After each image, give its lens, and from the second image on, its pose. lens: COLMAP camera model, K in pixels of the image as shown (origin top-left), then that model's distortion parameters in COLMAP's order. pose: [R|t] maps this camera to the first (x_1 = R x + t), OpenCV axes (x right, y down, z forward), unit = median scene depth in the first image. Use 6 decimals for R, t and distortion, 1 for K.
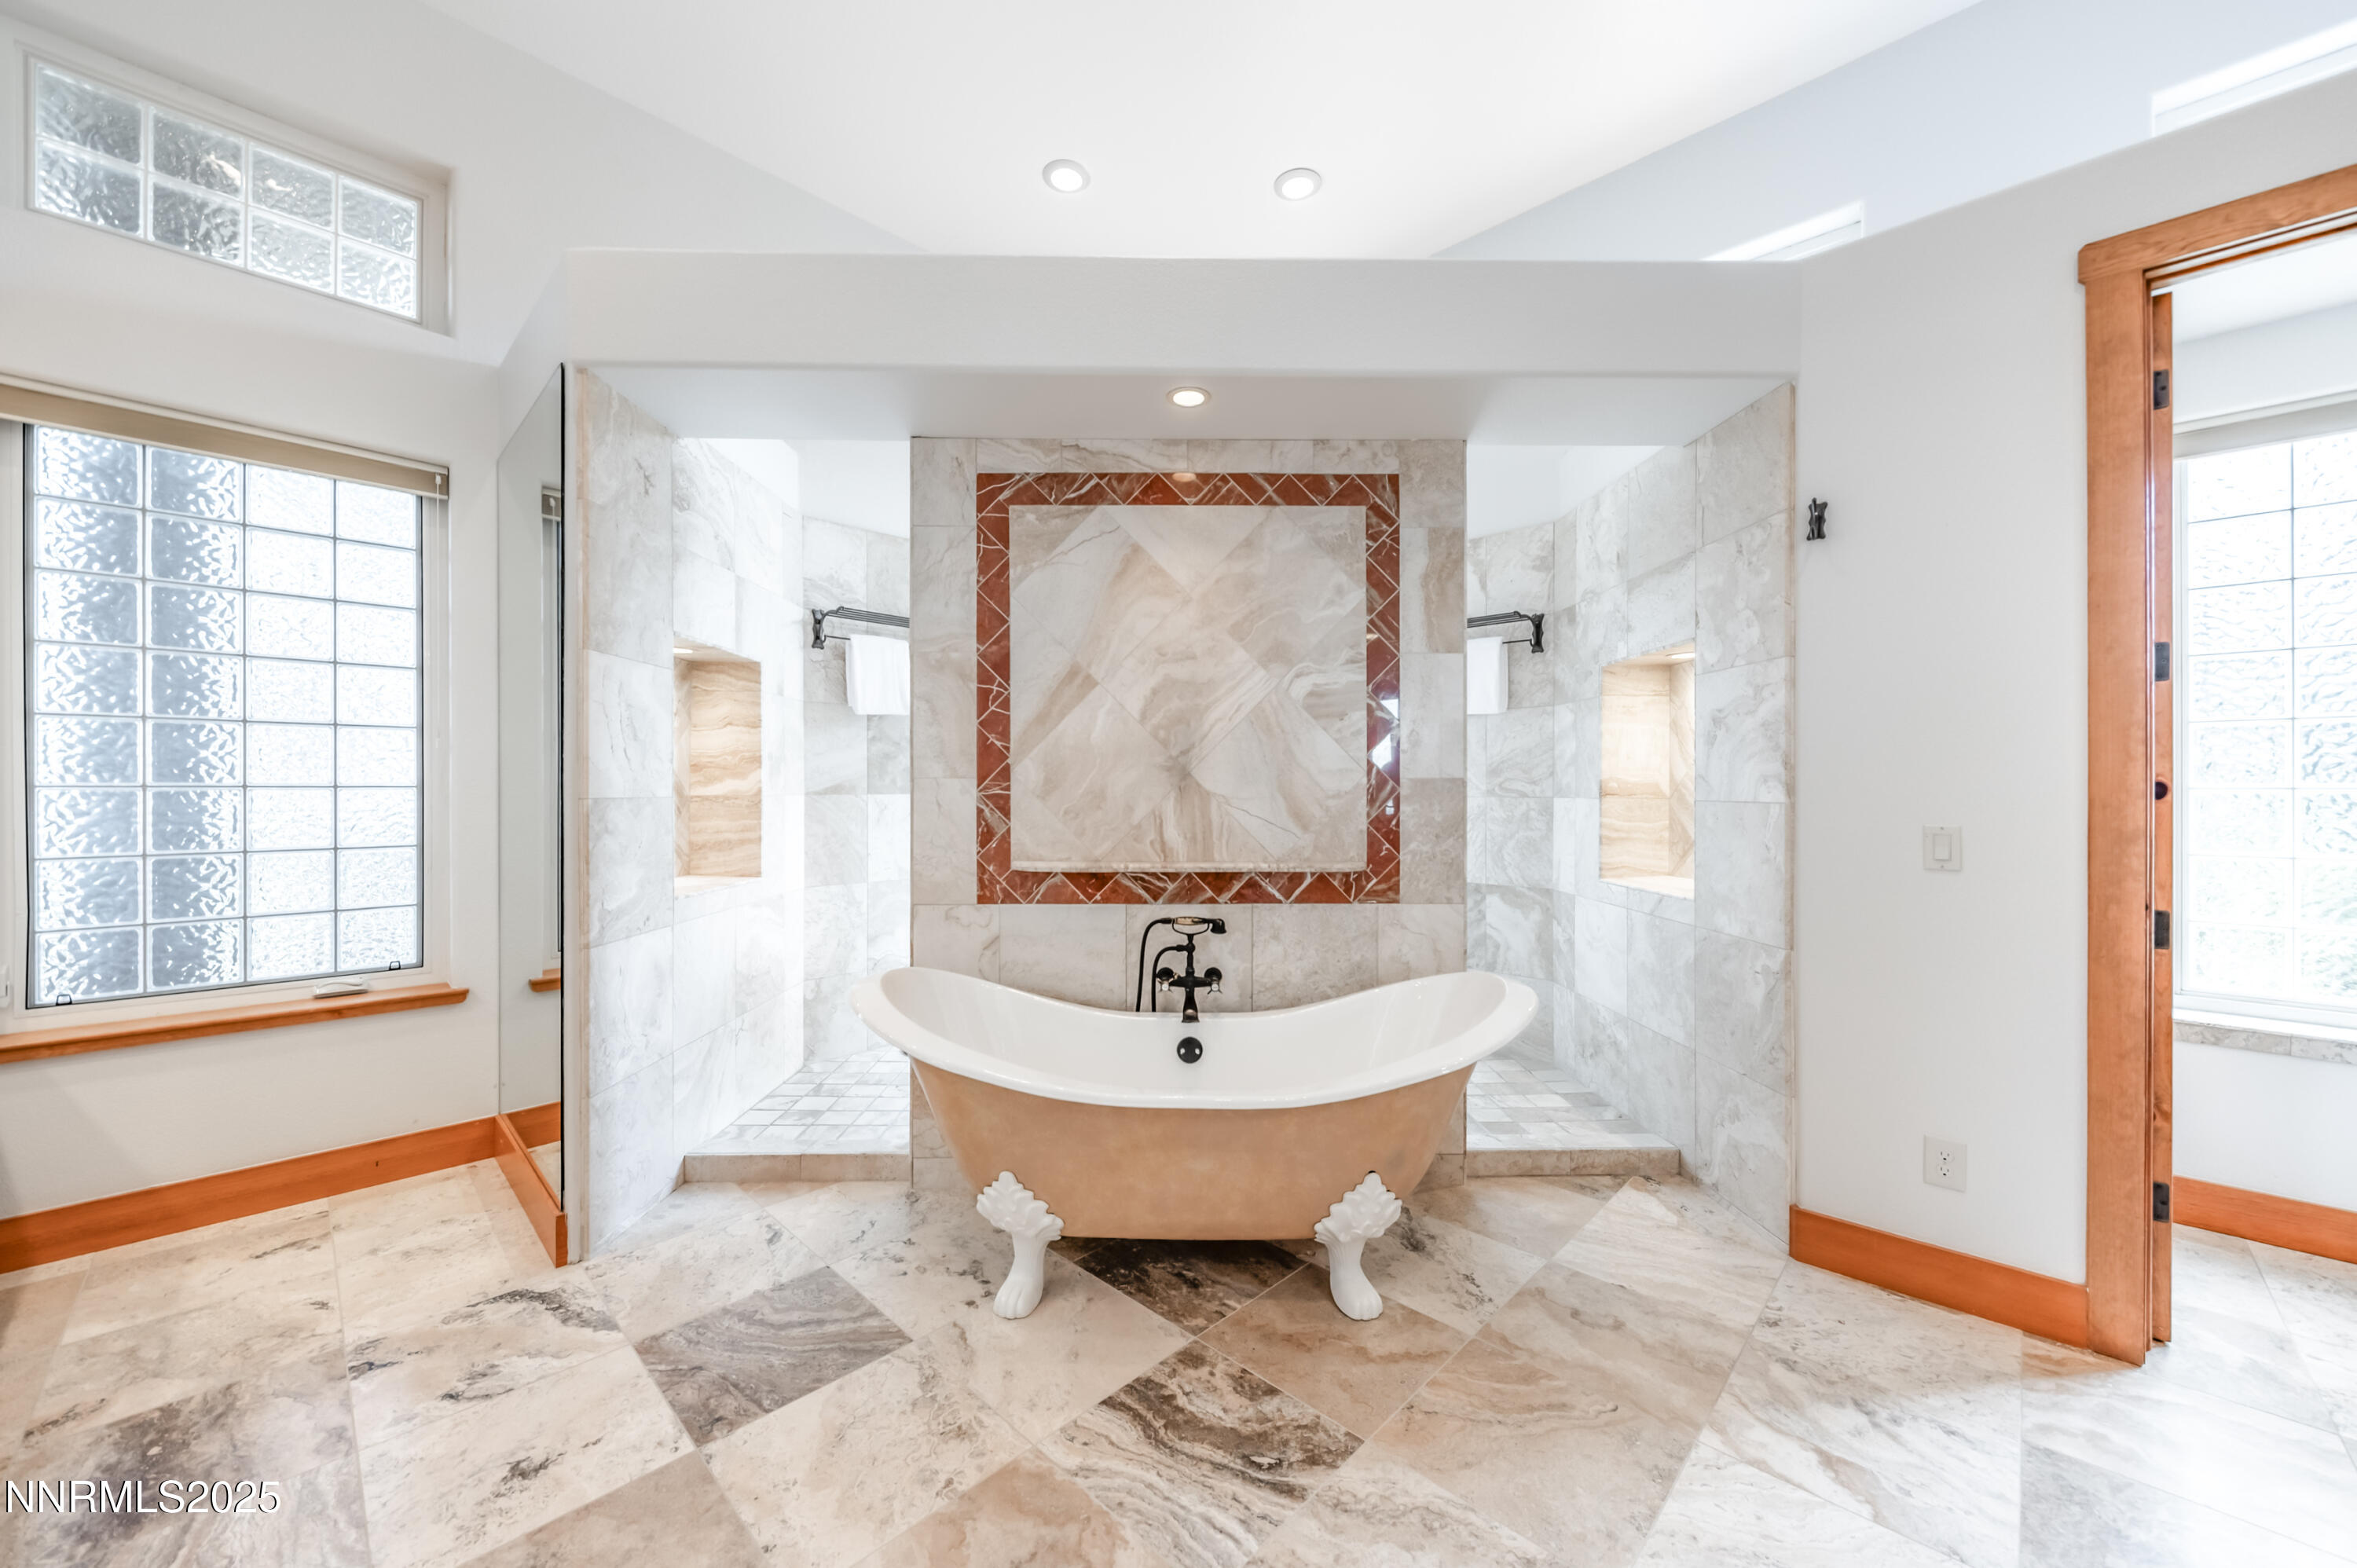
lens RADIAL K [[870.1, 0, 1176.3], [0, 870.1, 788.2], [0, 0, 1]] dist [0.001217, 0.000045]
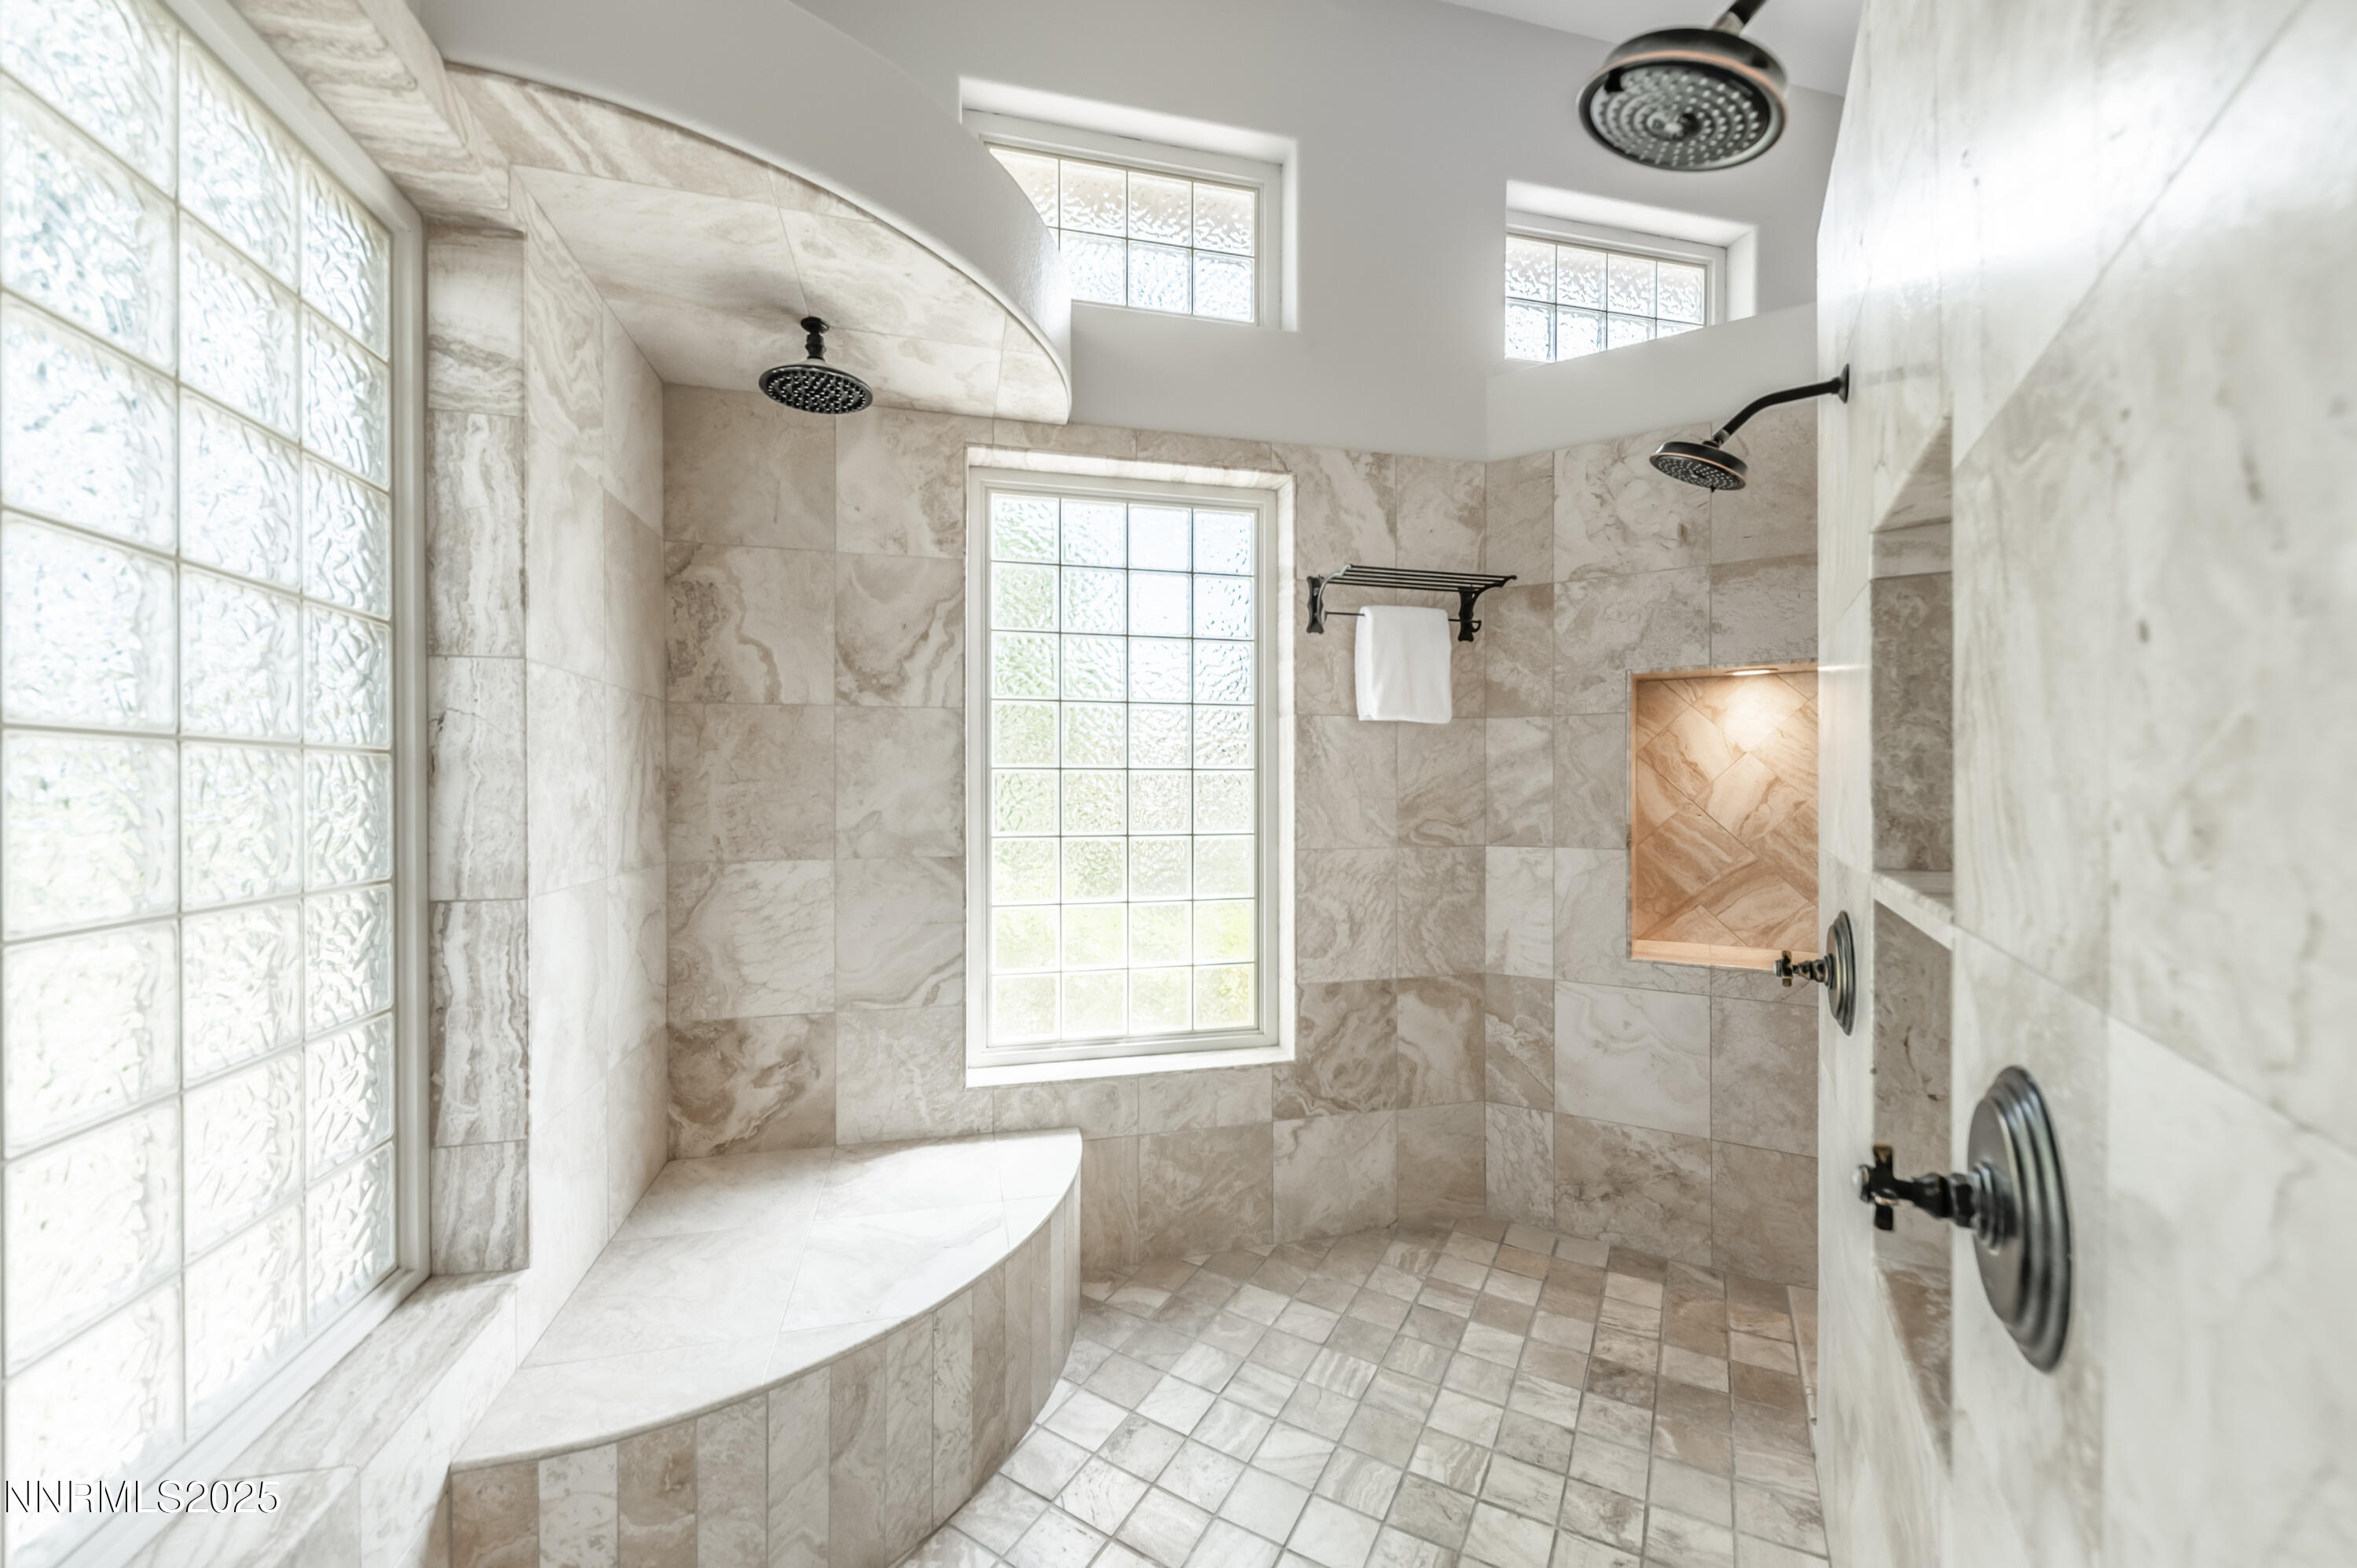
lens RADIAL K [[870.1, 0, 1174.8], [0, 870.1, 786.5], [0, 0, 1]] dist [0.001217, 0.000045]
pose [[0.519069, -0.001540, 0.854731, -0.311316], [-0.000381, 0.999998, 0.002034, -0.039107], [-0.854732, -0.001382, 0.519068, 0.833725]]
